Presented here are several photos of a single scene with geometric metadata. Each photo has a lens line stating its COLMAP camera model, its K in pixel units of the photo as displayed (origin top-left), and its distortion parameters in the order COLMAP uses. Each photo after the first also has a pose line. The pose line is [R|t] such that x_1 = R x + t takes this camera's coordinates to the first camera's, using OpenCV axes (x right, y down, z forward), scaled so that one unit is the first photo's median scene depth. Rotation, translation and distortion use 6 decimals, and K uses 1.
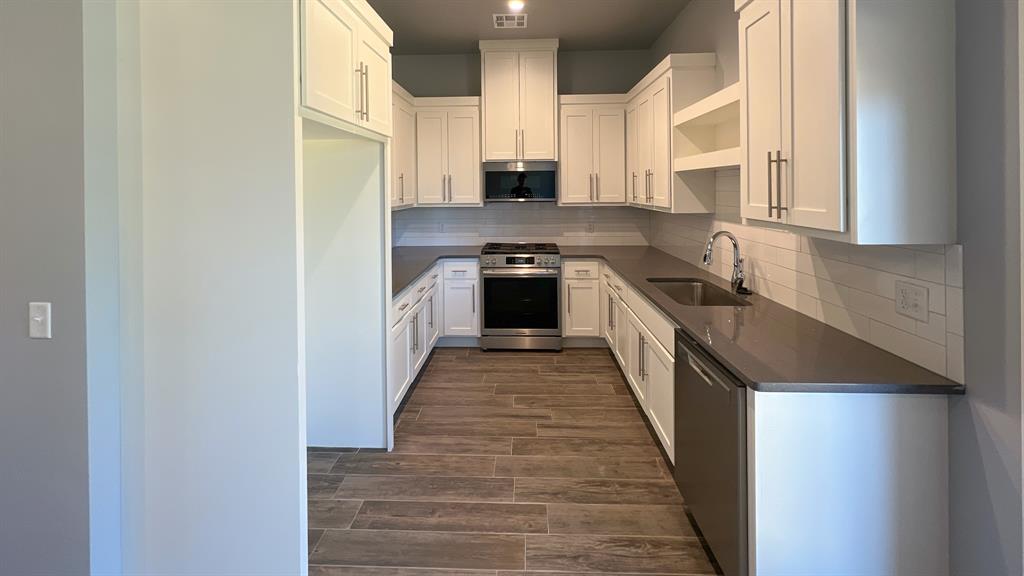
lens RADIAL K [[411.0, 0, 507.8], [0, 411.0, 193.8], [0, 0, 1]] dist [0.001013, -0.000953]
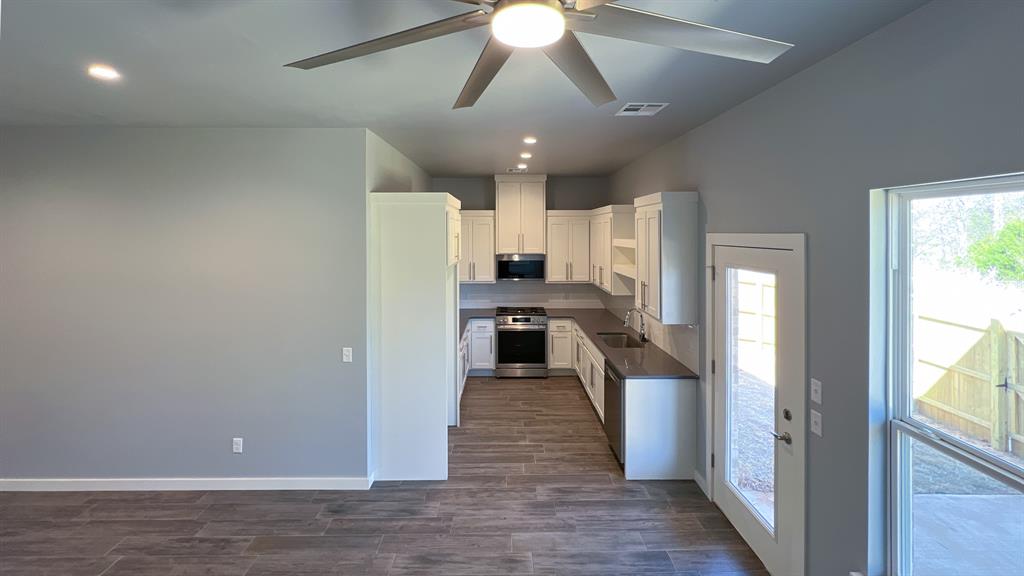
lens RADIAL K [[411.0, 0, 507.8], [0, 411.0, 236.1], [0, 0, 1]] dist [0.001013, -0.000953]
pose [[0.998706, 0.007751, 0.050264, -0.105829], [-0.007405, 0.999948, -0.007055, -0.149326], [-0.050316, 0.006674, 0.998711, -0.576398]]
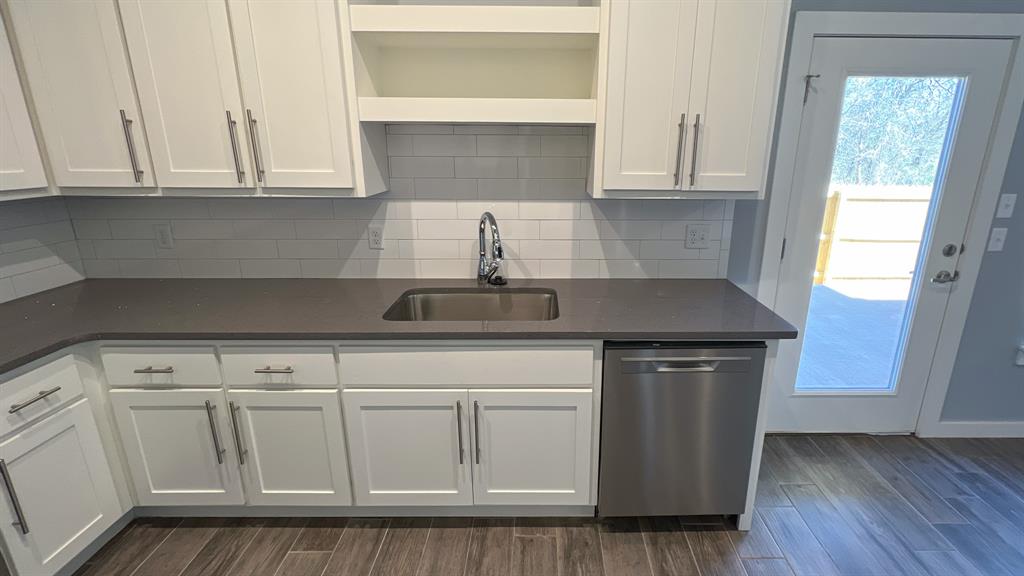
lens RADIAL K [[411.0, 0, 537.7], [0, 411.0, 254.3], [0, 0, 1]] dist [0.001013, -0.000953]
pose [[-0.044245, -0.240687, 0.969594, -0.143103], [0.007129, 0.970444, 0.241223, -0.009490], [-0.998995, 0.017585, -0.041221, 0.614047]]
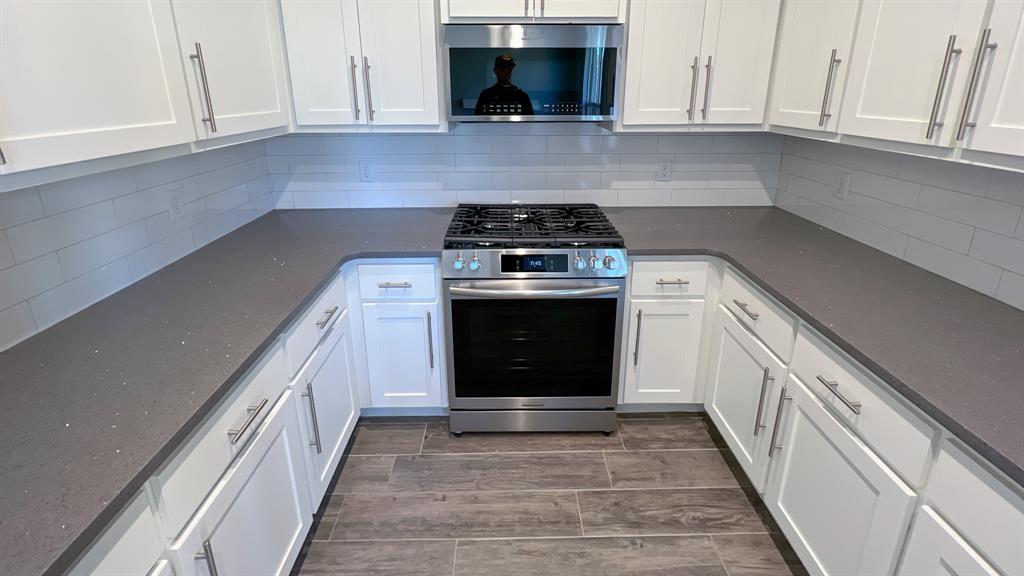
lens RADIAL K [[411.0, 0, 509.5], [0, 411.0, 196.8], [0, 0, 1]] dist [0.001013, -0.000953]
pose [[0.998555, -0.007030, 0.053285, -0.019441], [-0.005956, 0.970834, 0.239680, -0.009467], [-0.053416, -0.239651, 0.969389, 0.618103]]
